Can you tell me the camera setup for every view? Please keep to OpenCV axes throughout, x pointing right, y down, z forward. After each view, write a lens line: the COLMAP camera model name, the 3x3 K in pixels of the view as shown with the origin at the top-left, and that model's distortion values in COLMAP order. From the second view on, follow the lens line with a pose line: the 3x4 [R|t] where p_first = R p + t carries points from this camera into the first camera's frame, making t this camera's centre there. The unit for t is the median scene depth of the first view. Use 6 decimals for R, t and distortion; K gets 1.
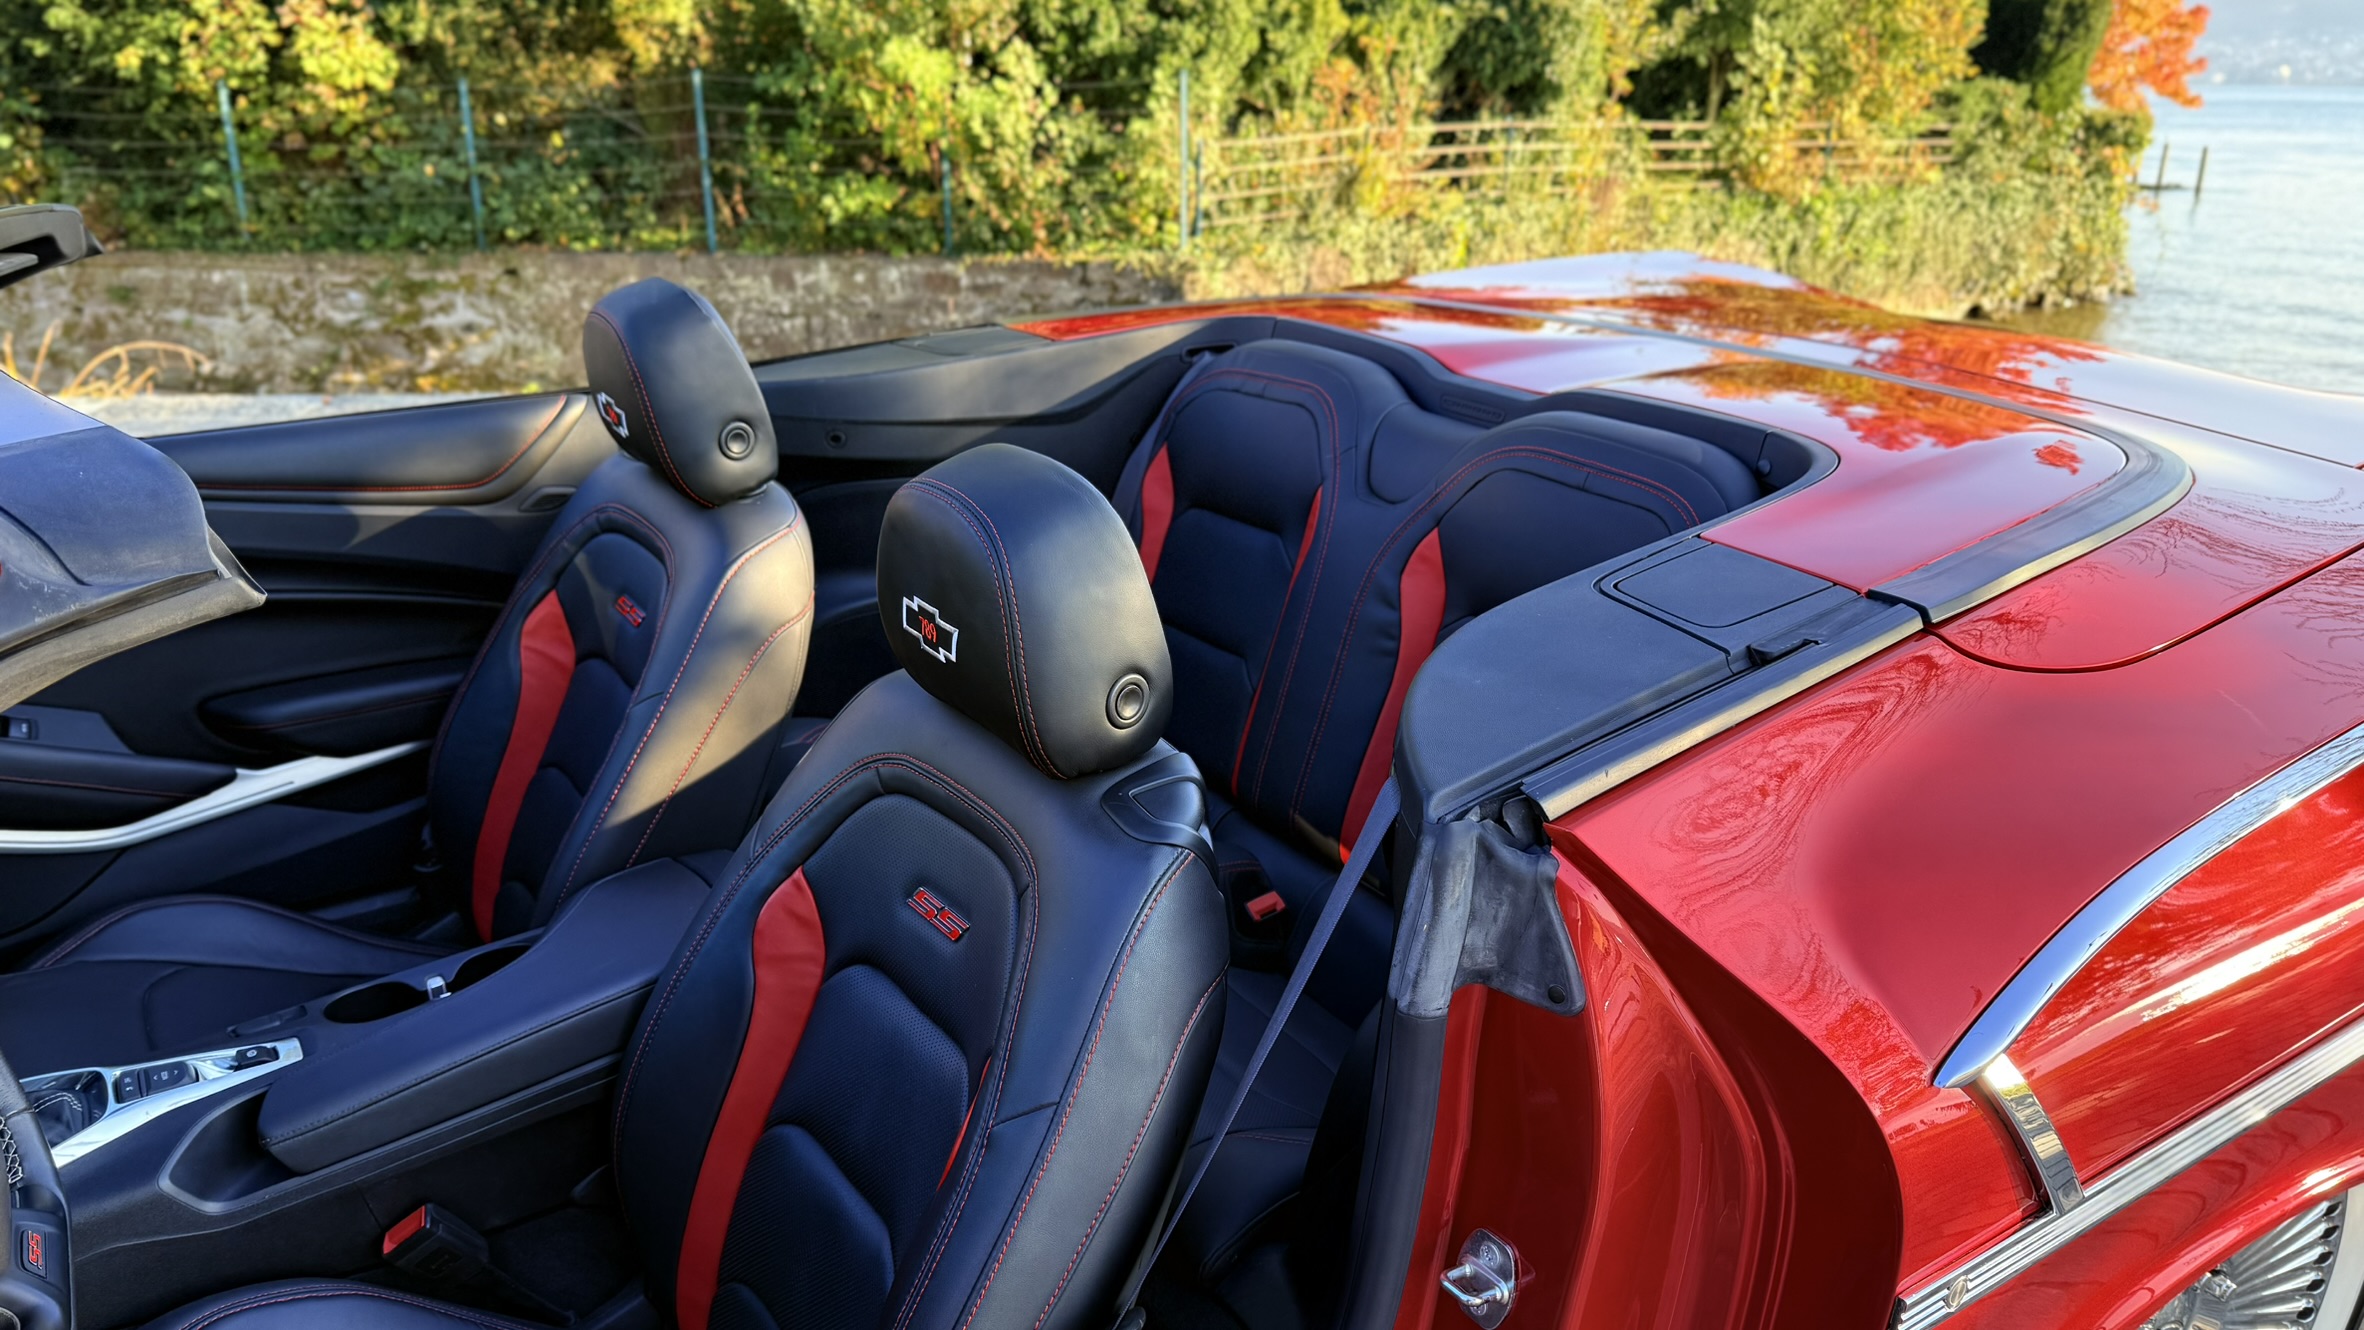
lens RADIAL K [[1654.1, 0, 1182.0], [0, 1654.1, 665.0], [0, 0, 1]] dist [0.078977, -0.131841]
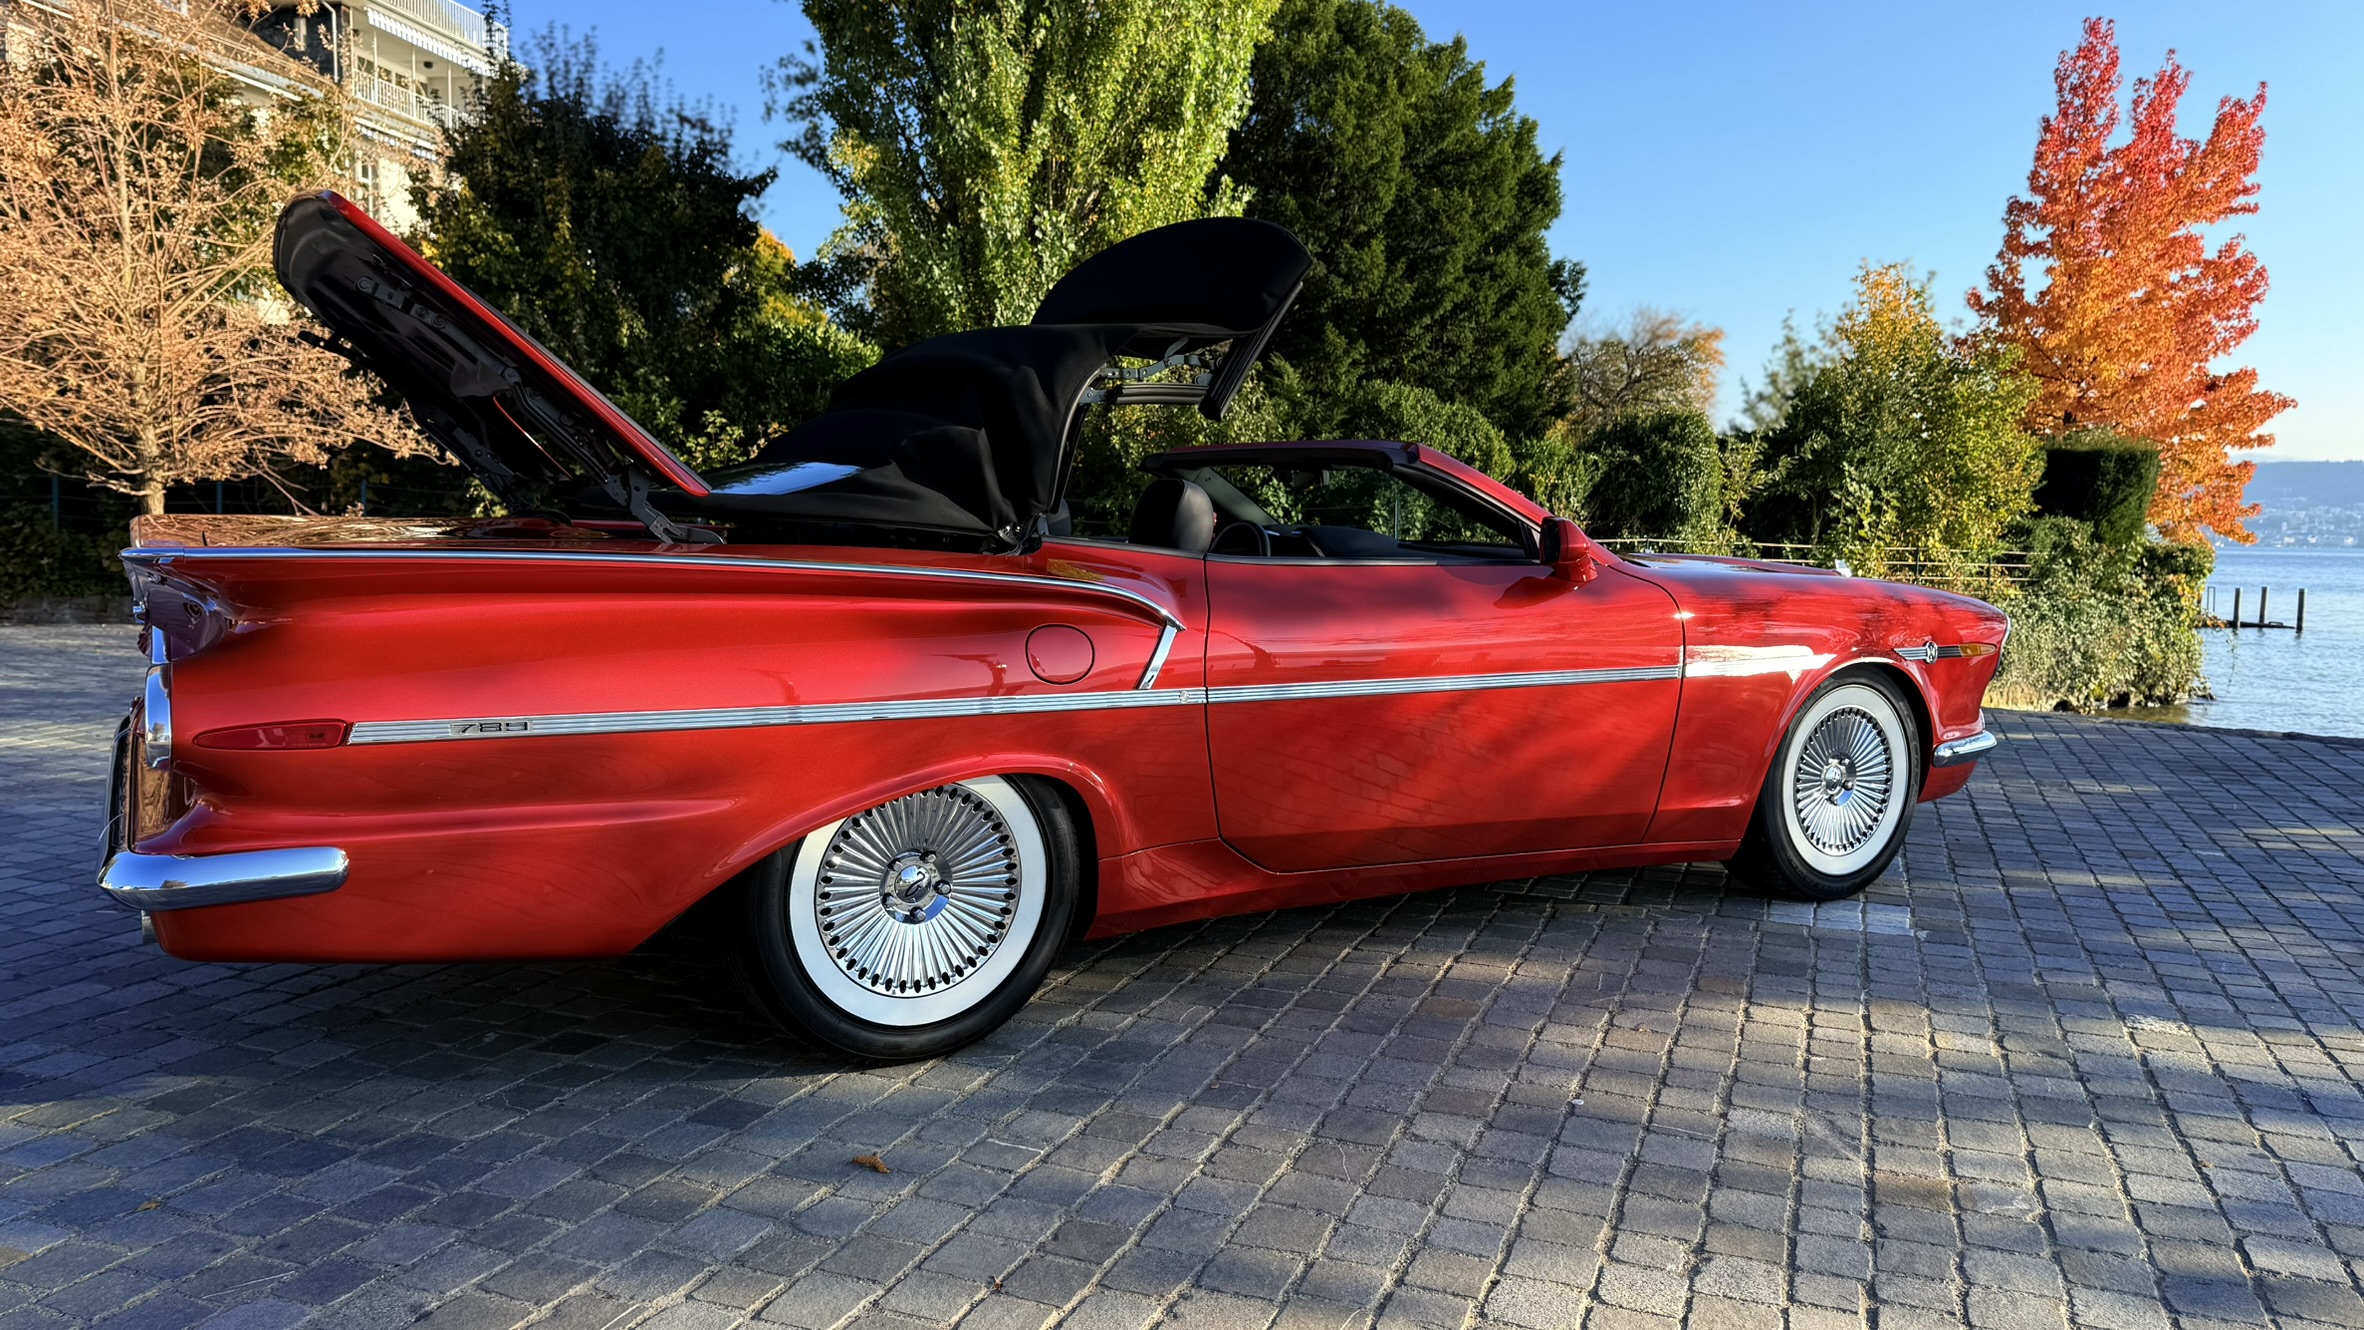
lens RADIAL K [[1593.0, 0, 1182.0], [0, 1593.0, 665.0], [0, 0, 1]] dist [0.111743, -0.213284]
pose [[0.995688, 0.017133, -0.091167, -0.032227], [-0.039267, 0.968247, -0.246892, 0.063389], [0.084043, 0.249407, 0.964745, -0.141527]]
